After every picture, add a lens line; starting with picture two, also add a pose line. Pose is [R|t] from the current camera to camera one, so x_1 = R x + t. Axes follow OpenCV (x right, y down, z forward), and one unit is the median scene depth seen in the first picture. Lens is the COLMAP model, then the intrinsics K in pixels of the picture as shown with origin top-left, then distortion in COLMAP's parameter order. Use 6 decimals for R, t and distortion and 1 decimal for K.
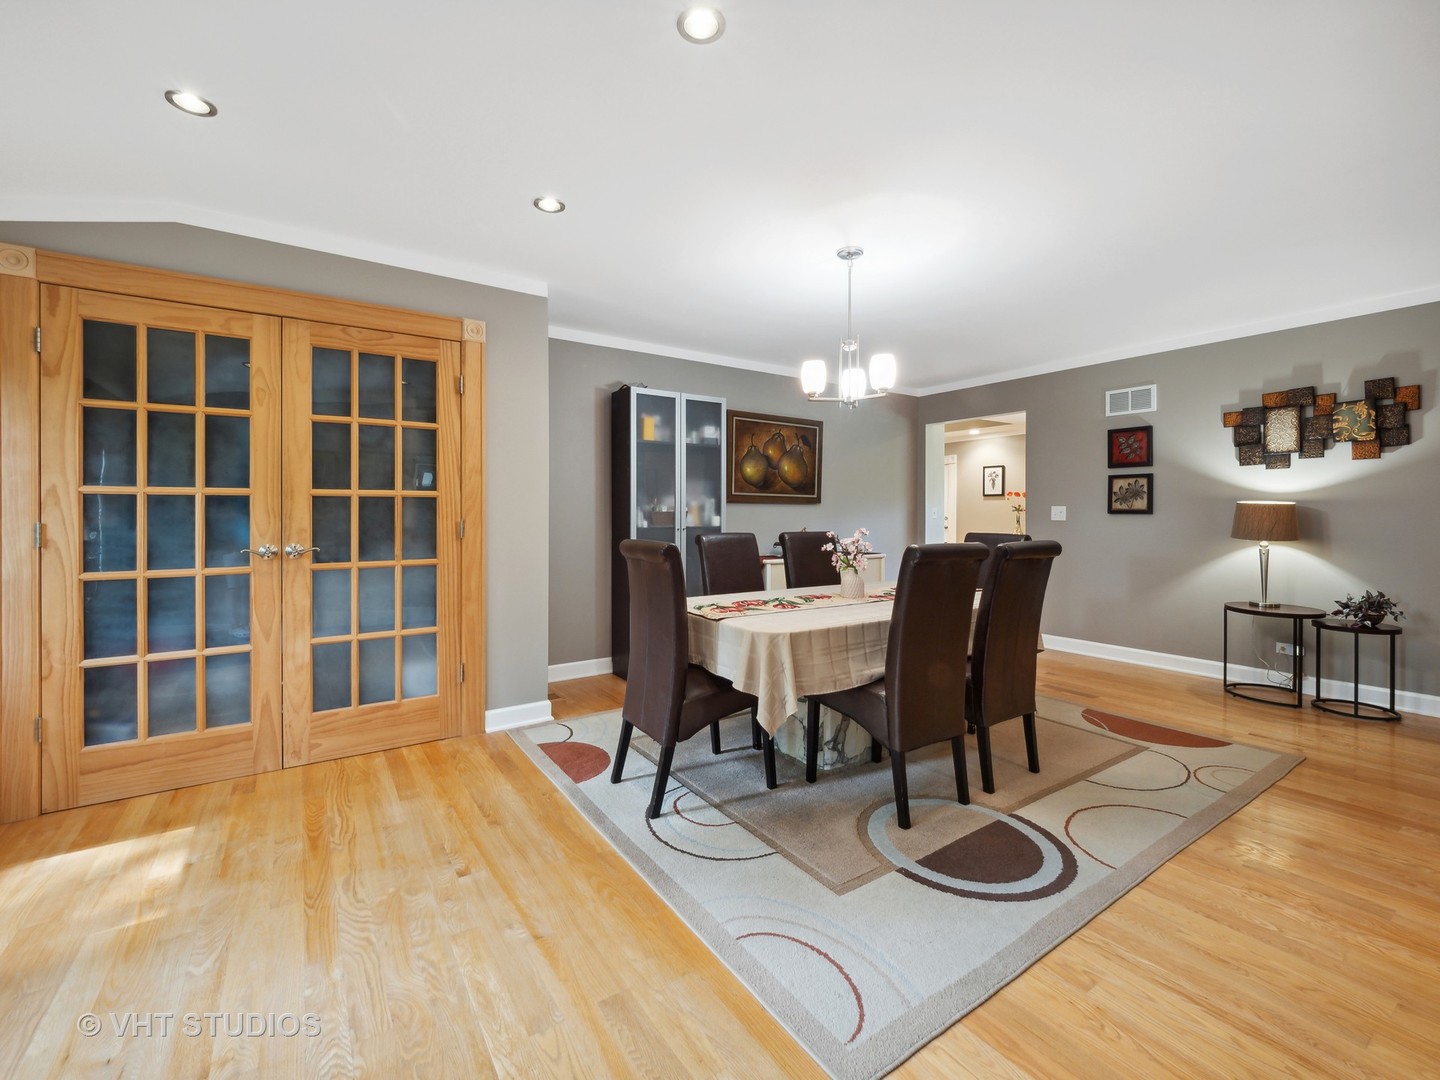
lens RADIAL K [[606.6, 0, 717.6], [0, 606.6, 512.1], [0, 0, 1]] dist [-0.002130, -0.000297]
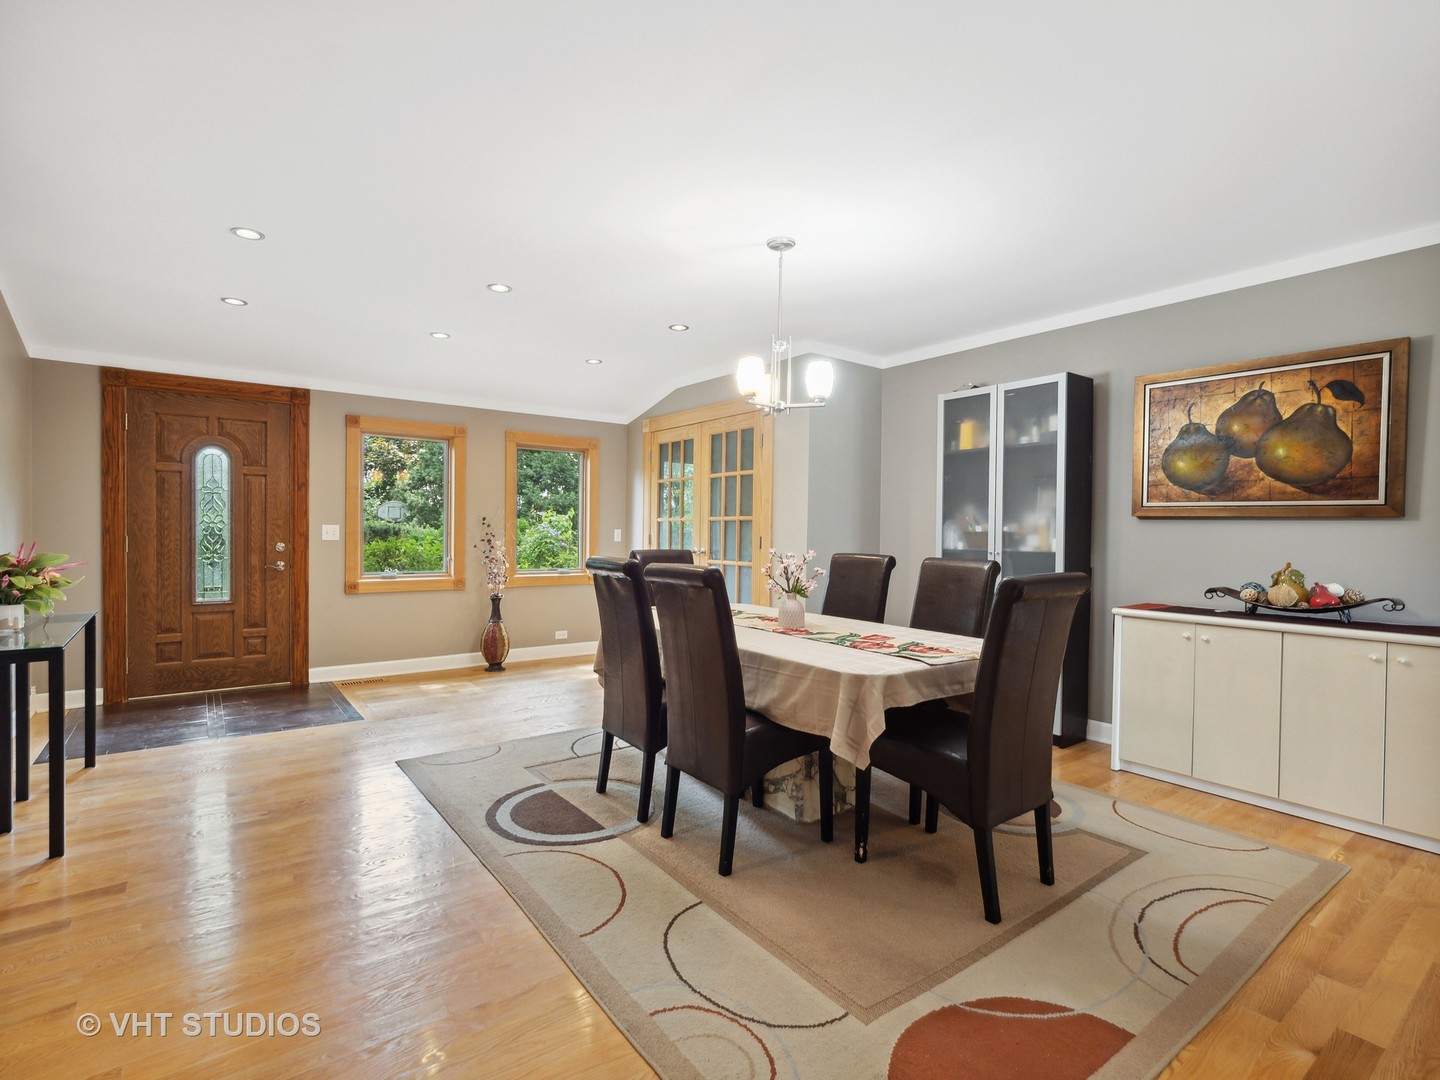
lens RADIAL K [[701.0, 0, 720.0], [0, 701.0, 540.0], [0, 0, 1]] dist [0.000367, 0.000031]
pose [[0.049703, 0.024874, -0.998454, 1.259205], [-0.001182, 0.999691, 0.024846, -0.017982], [0.998763, -0.000054, 0.049717, 0.852613]]
